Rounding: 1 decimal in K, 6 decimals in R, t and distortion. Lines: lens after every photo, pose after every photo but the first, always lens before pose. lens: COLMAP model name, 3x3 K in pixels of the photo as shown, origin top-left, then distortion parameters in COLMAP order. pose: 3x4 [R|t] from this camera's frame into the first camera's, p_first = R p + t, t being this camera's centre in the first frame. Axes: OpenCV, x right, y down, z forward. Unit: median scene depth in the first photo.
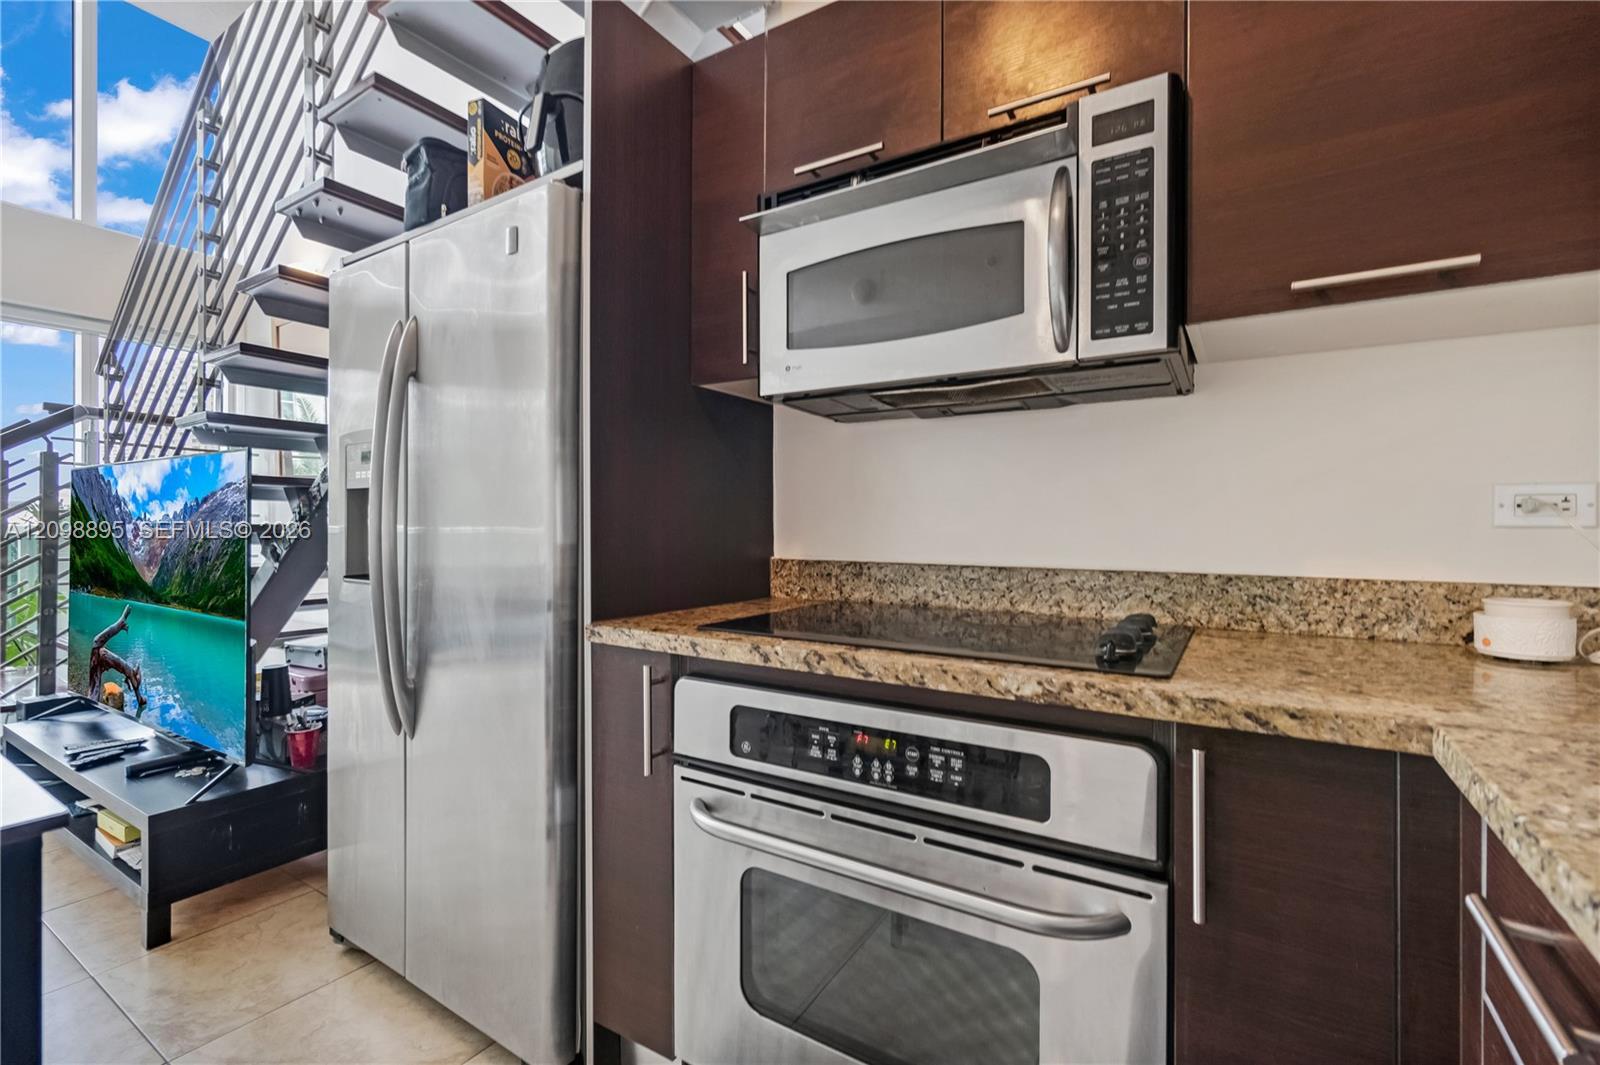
lens RADIAL K [[710.2, 0, 795.2], [0, 710.2, 530.6], [0, 0, 1]] dist [-0.006499, 0.000907]
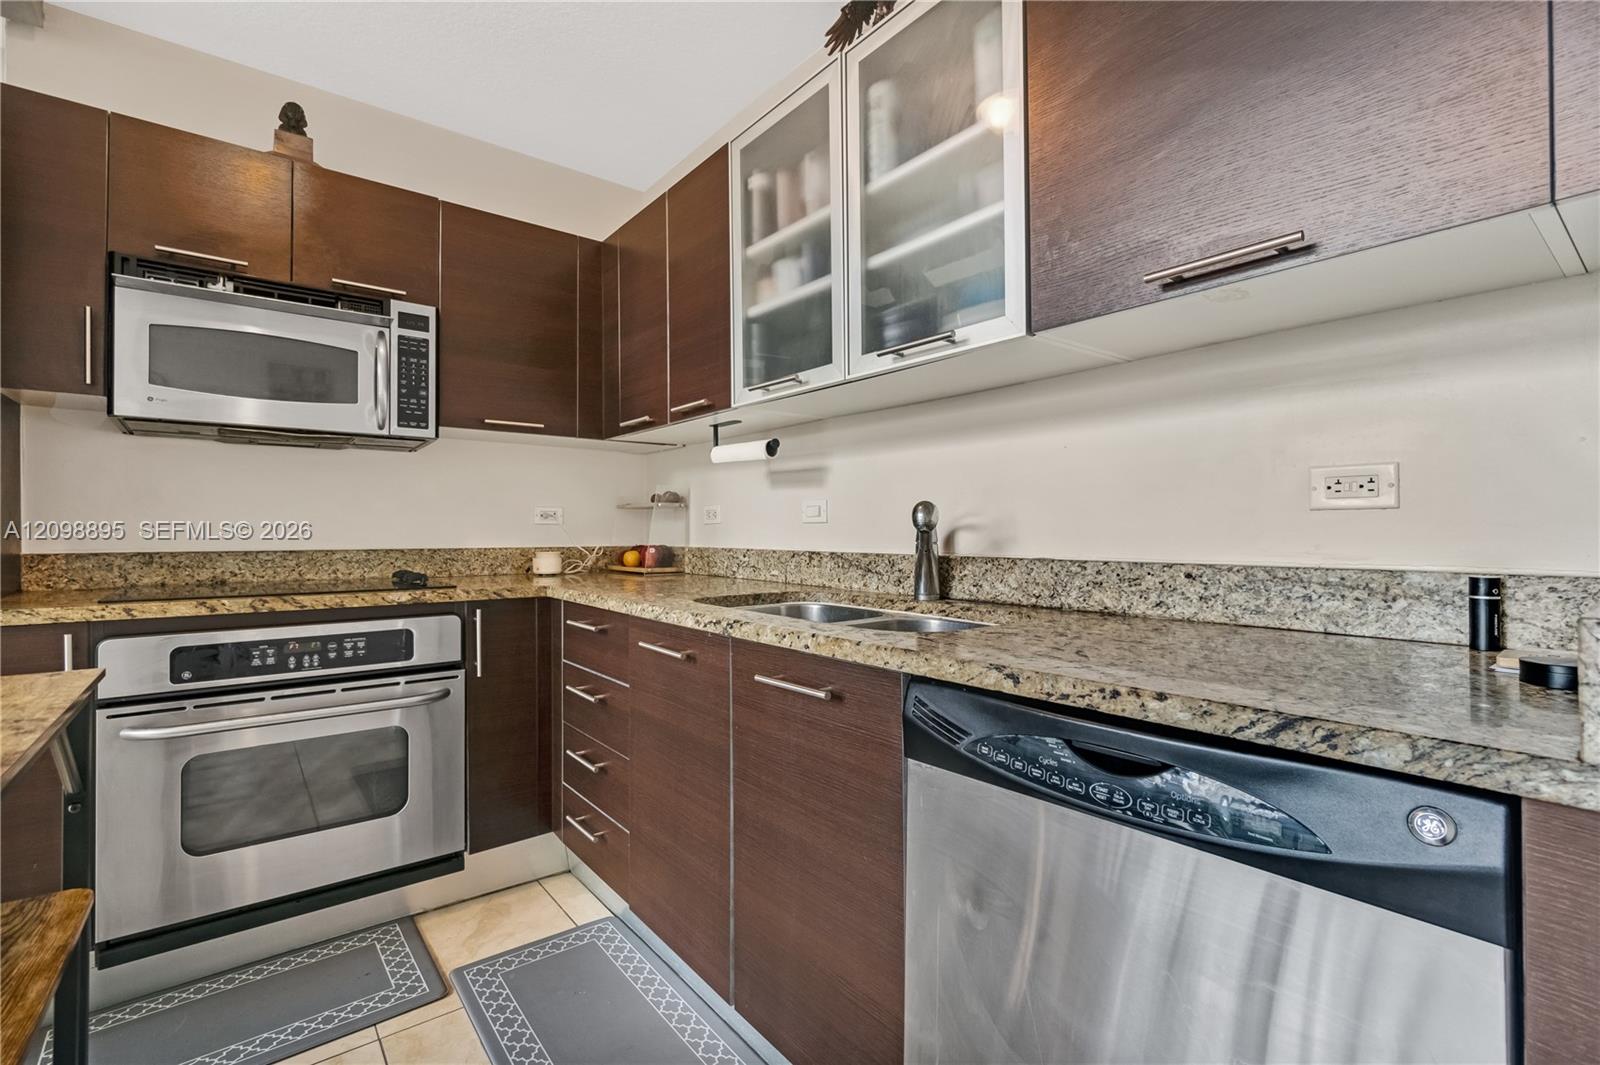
lens RADIAL K [[710.2, 0, 787.2], [0, 710.2, 524.9], [0, 0, 1]] dist [-0.006499, 0.000907]
pose [[0.327885, 0.003206, 0.944712, -1.064061], [0.008864, 0.999940, -0.006470, 0.022674], [-0.944676, 0.010495, 0.327837, -0.639967]]
